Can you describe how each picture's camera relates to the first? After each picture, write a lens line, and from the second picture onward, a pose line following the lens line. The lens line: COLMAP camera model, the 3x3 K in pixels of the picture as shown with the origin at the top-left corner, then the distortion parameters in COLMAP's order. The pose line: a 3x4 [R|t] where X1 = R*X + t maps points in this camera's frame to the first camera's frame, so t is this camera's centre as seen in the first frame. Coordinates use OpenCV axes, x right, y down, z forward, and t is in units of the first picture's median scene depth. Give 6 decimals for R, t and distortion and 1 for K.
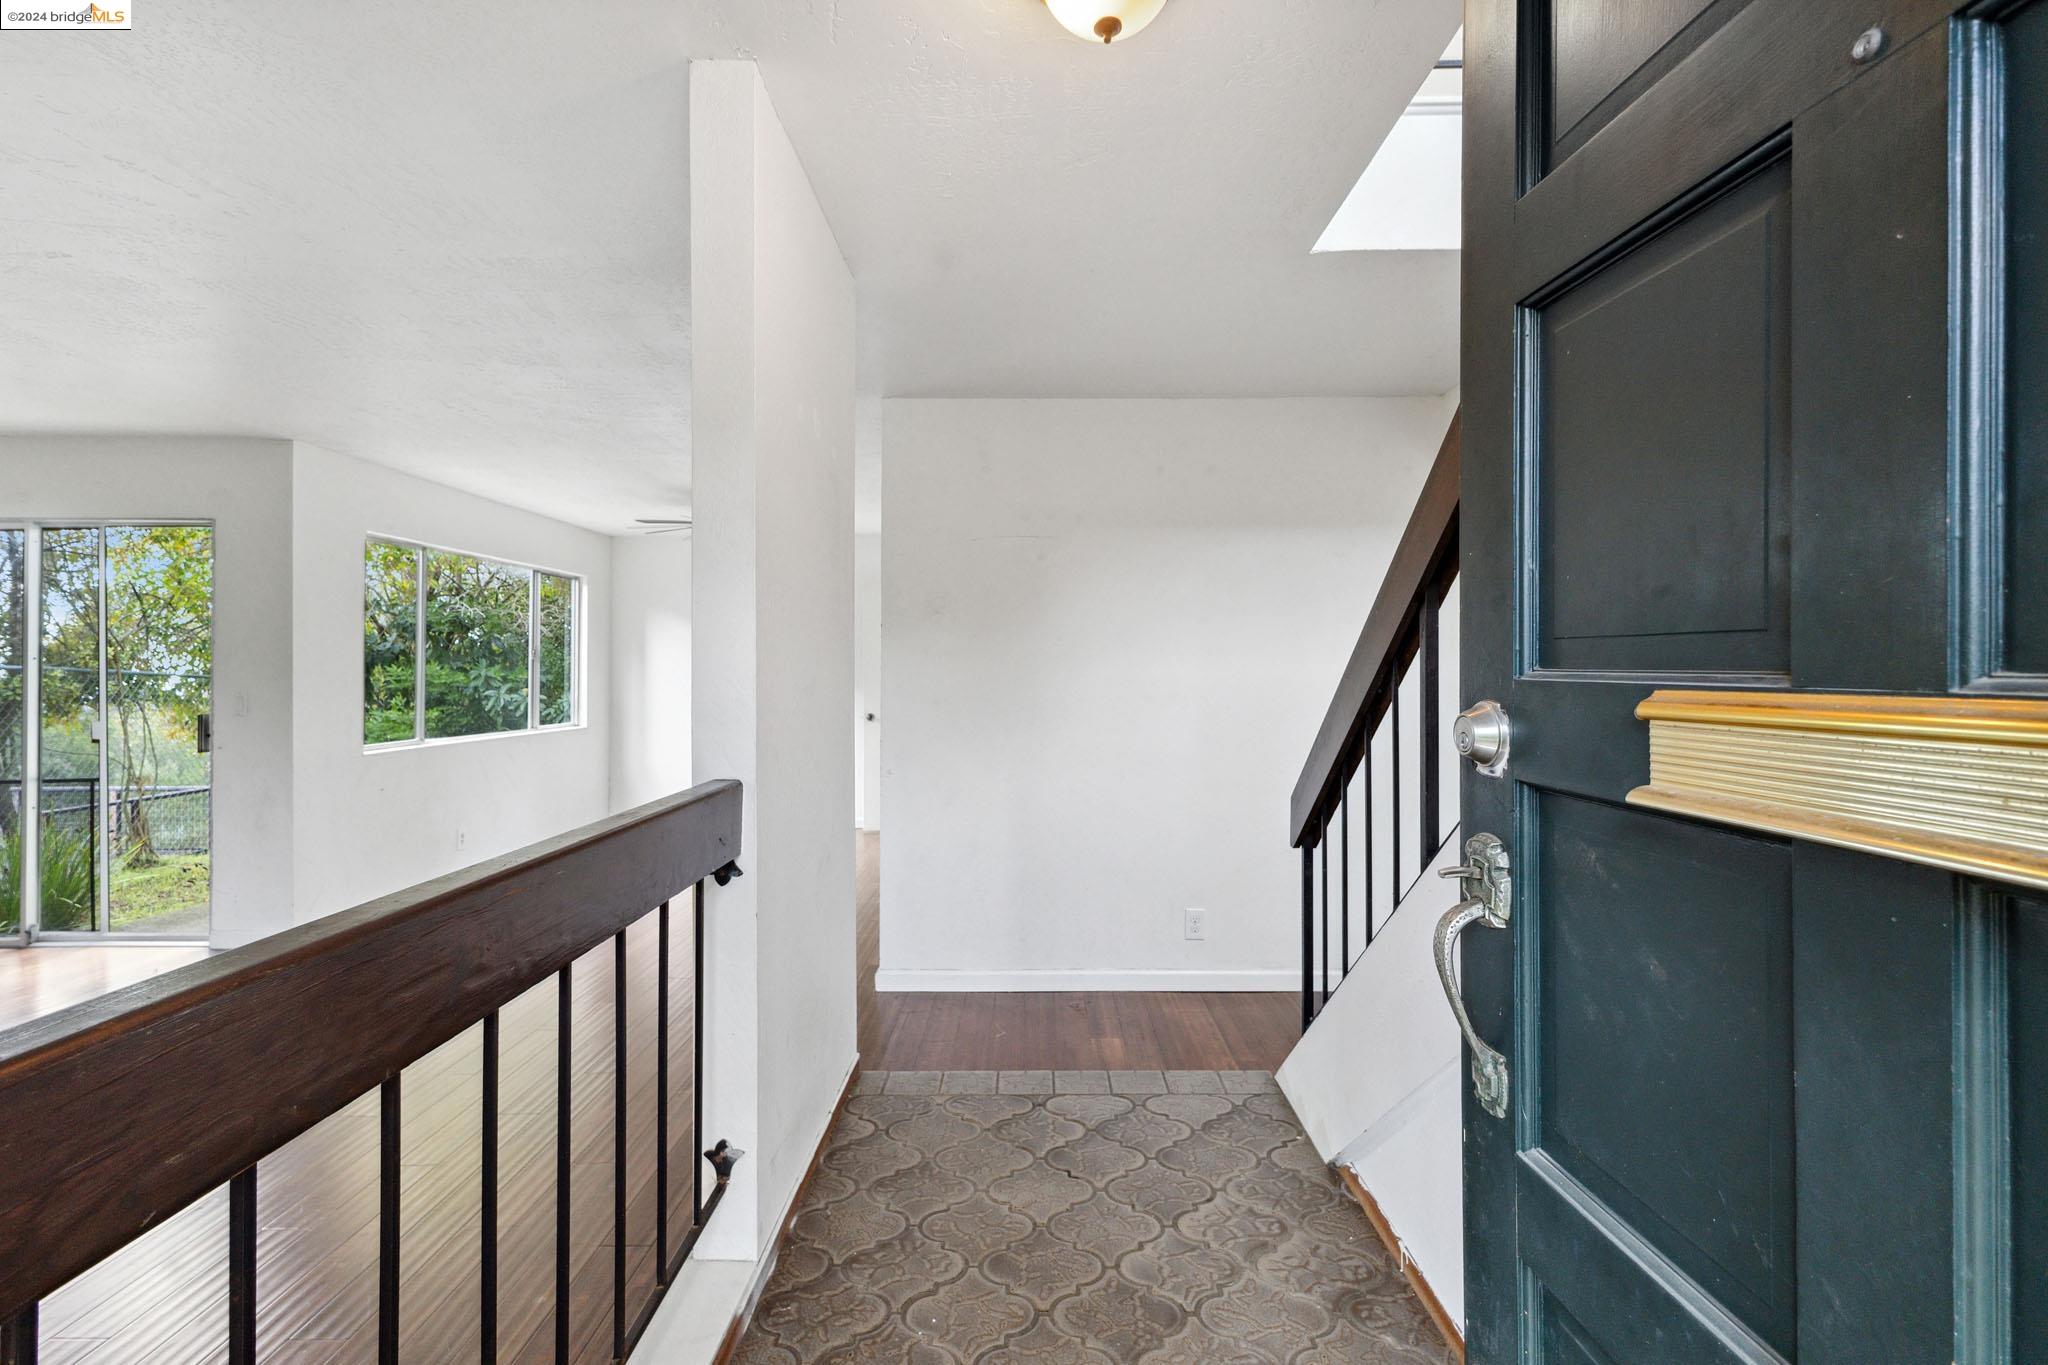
lens RADIAL K [[917.4, 0, 1023.7], [0, 917.4, 671.5], [0, 0, 1]] dist [0.007935, -0.002550]
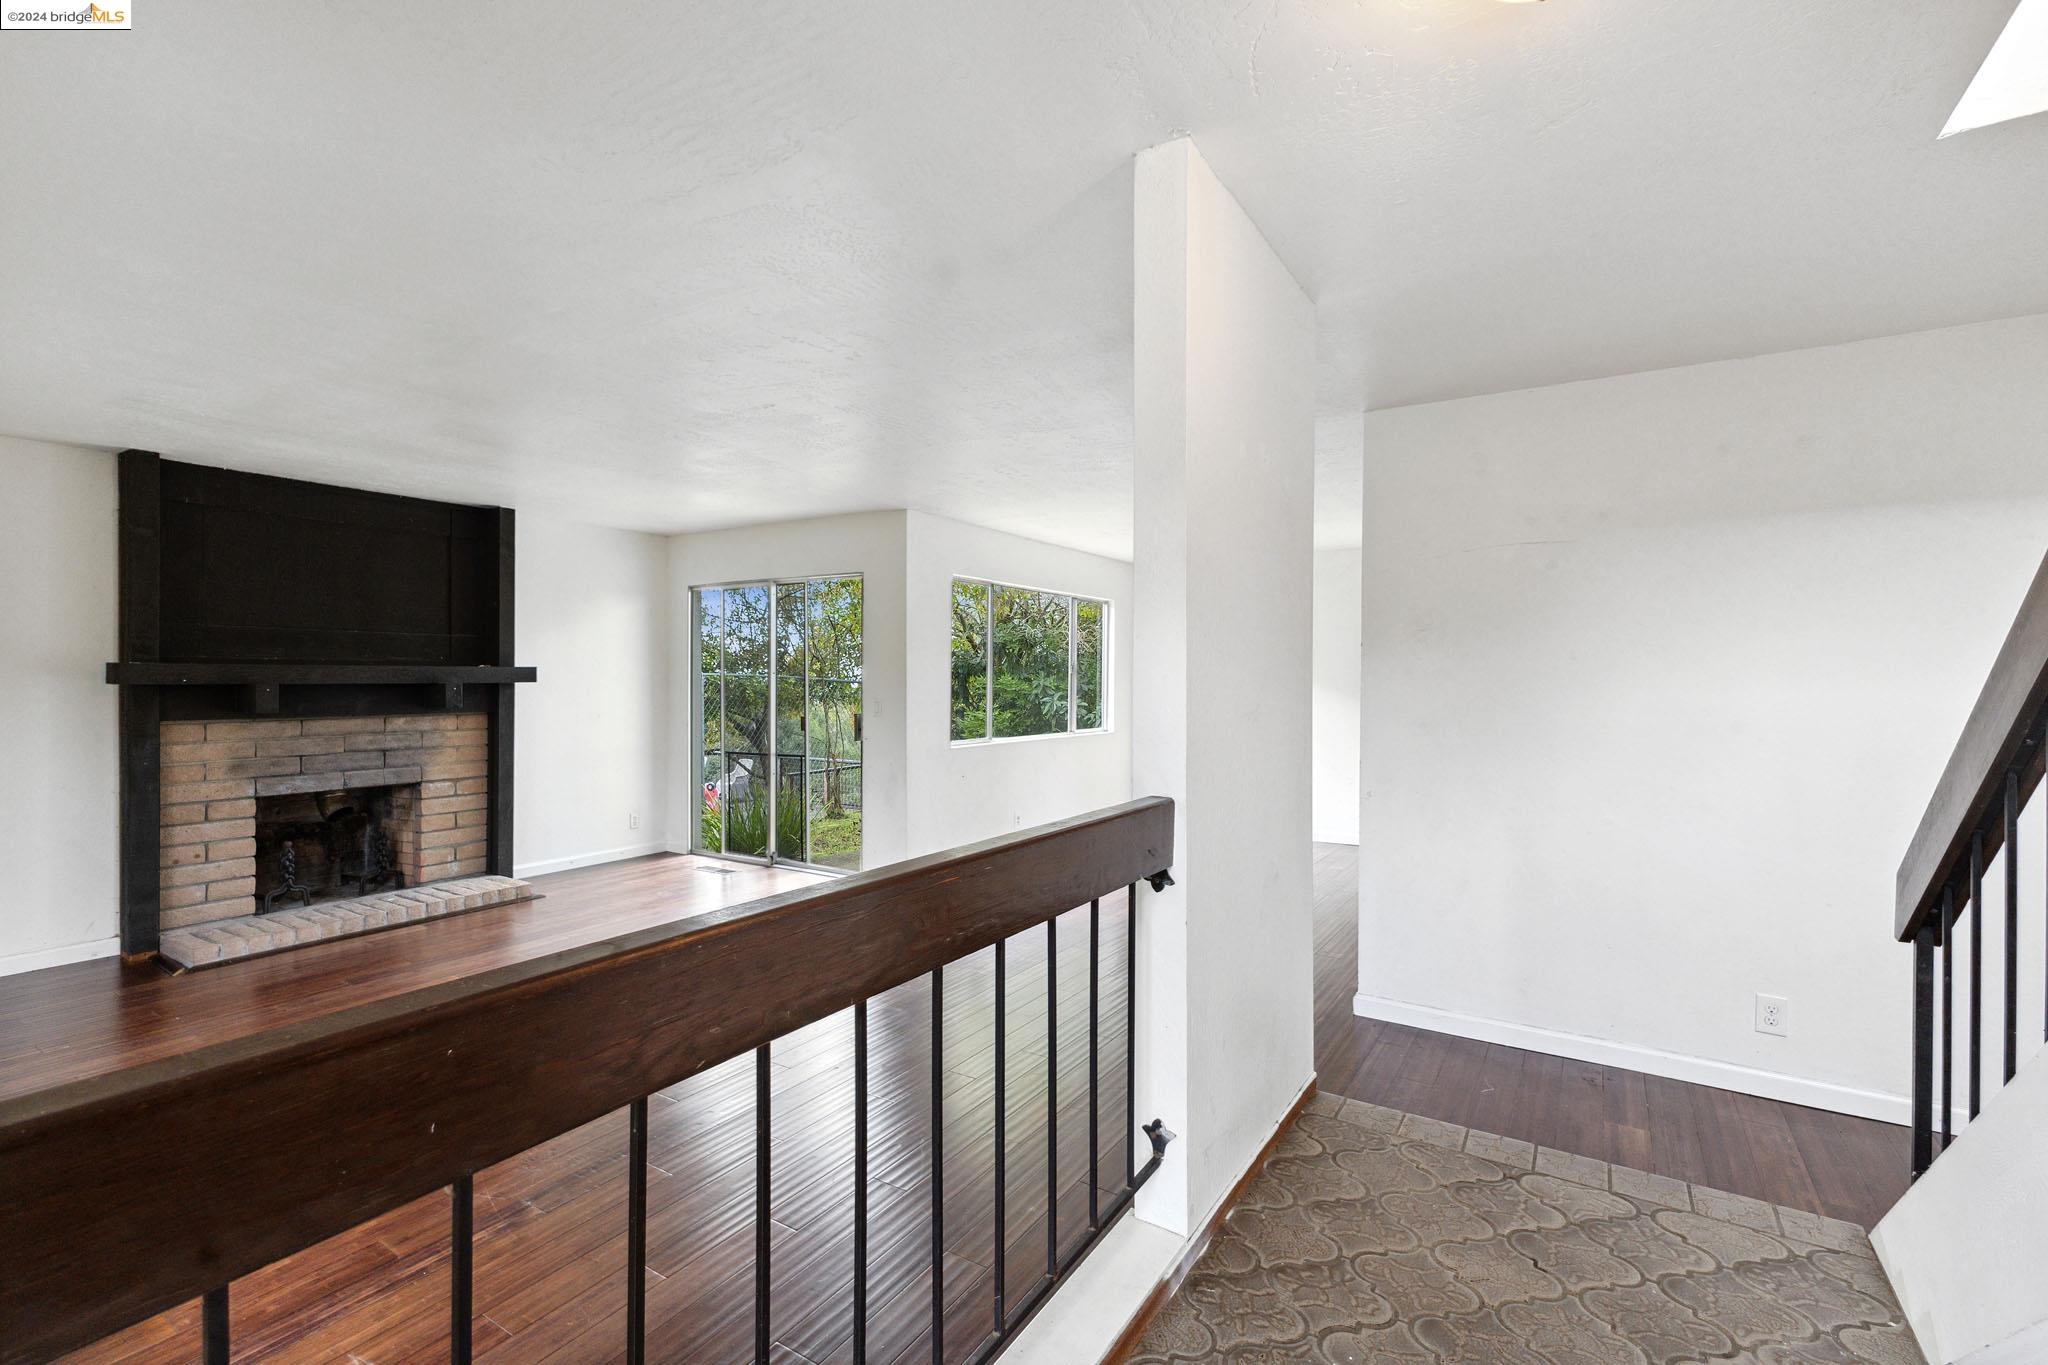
lens RADIAL K [[917.4, 0, 1065.5], [0, 917.4, 683.2], [0, 0, 1]] dist [0.007935, -0.002550]
pose [[0.846168, 0.014899, -0.532707, 0.116845], [-0.007965, 0.999851, 0.015312, -0.024930], [0.532856, -0.008713, 0.846161, 0.002601]]
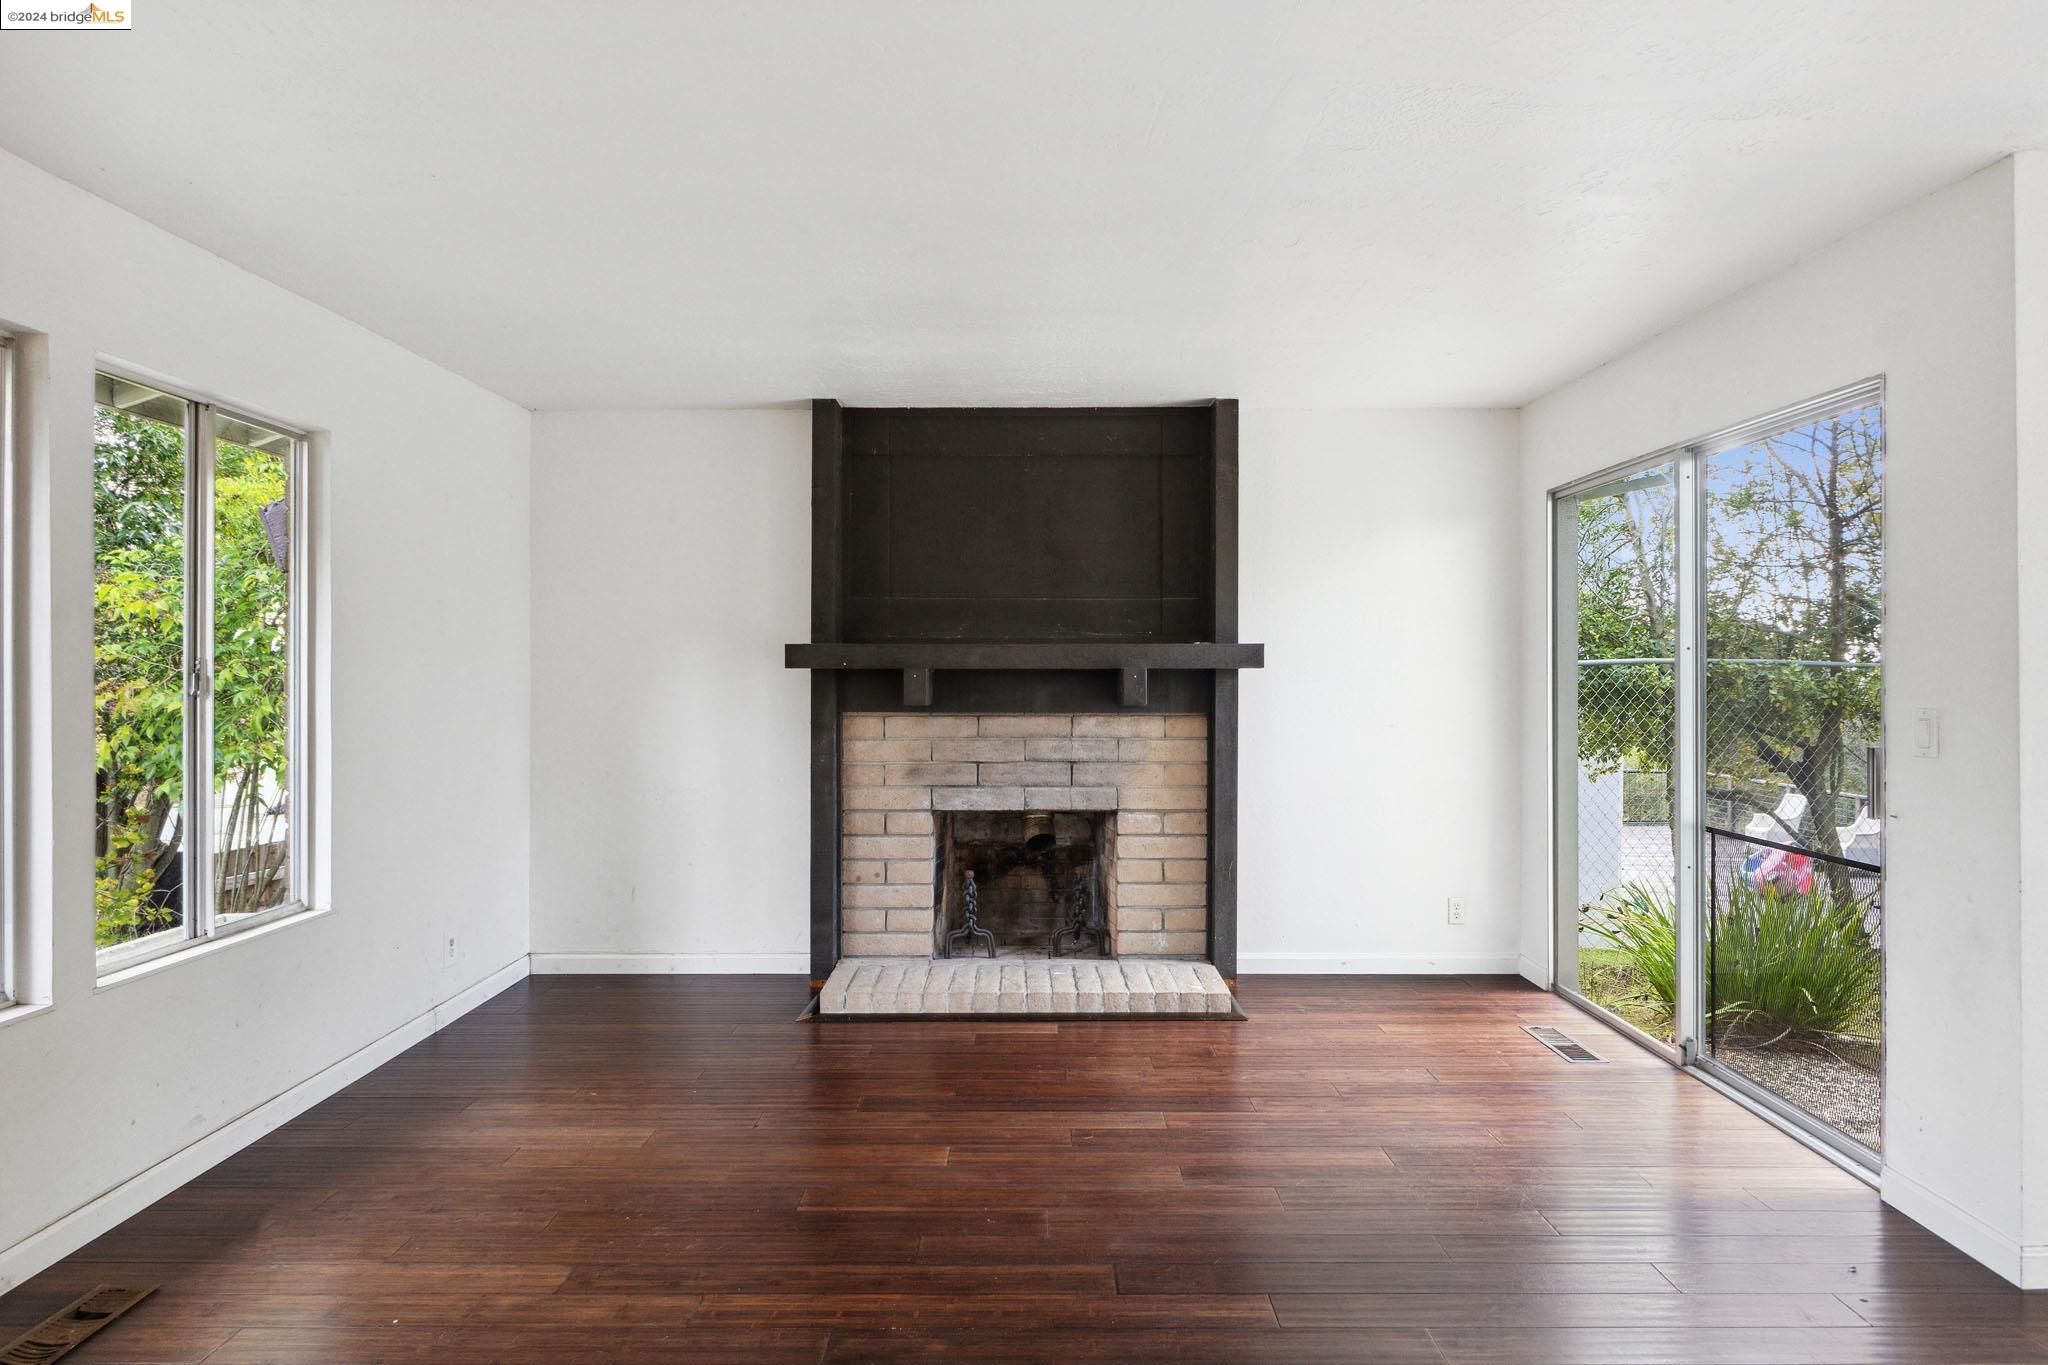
lens RADIAL K [[1138.7, 0, 1005.4], [0, 1138.7, 670.1], [0, 0, 1]] dist [0.003012, 0.000174]
pose [[-0.031529, 0.008770, -0.999464, -0.471531], [0.002756, 0.999958, 0.008688, 0.007246], [0.999499, -0.002480, -0.031552, 0.950653]]
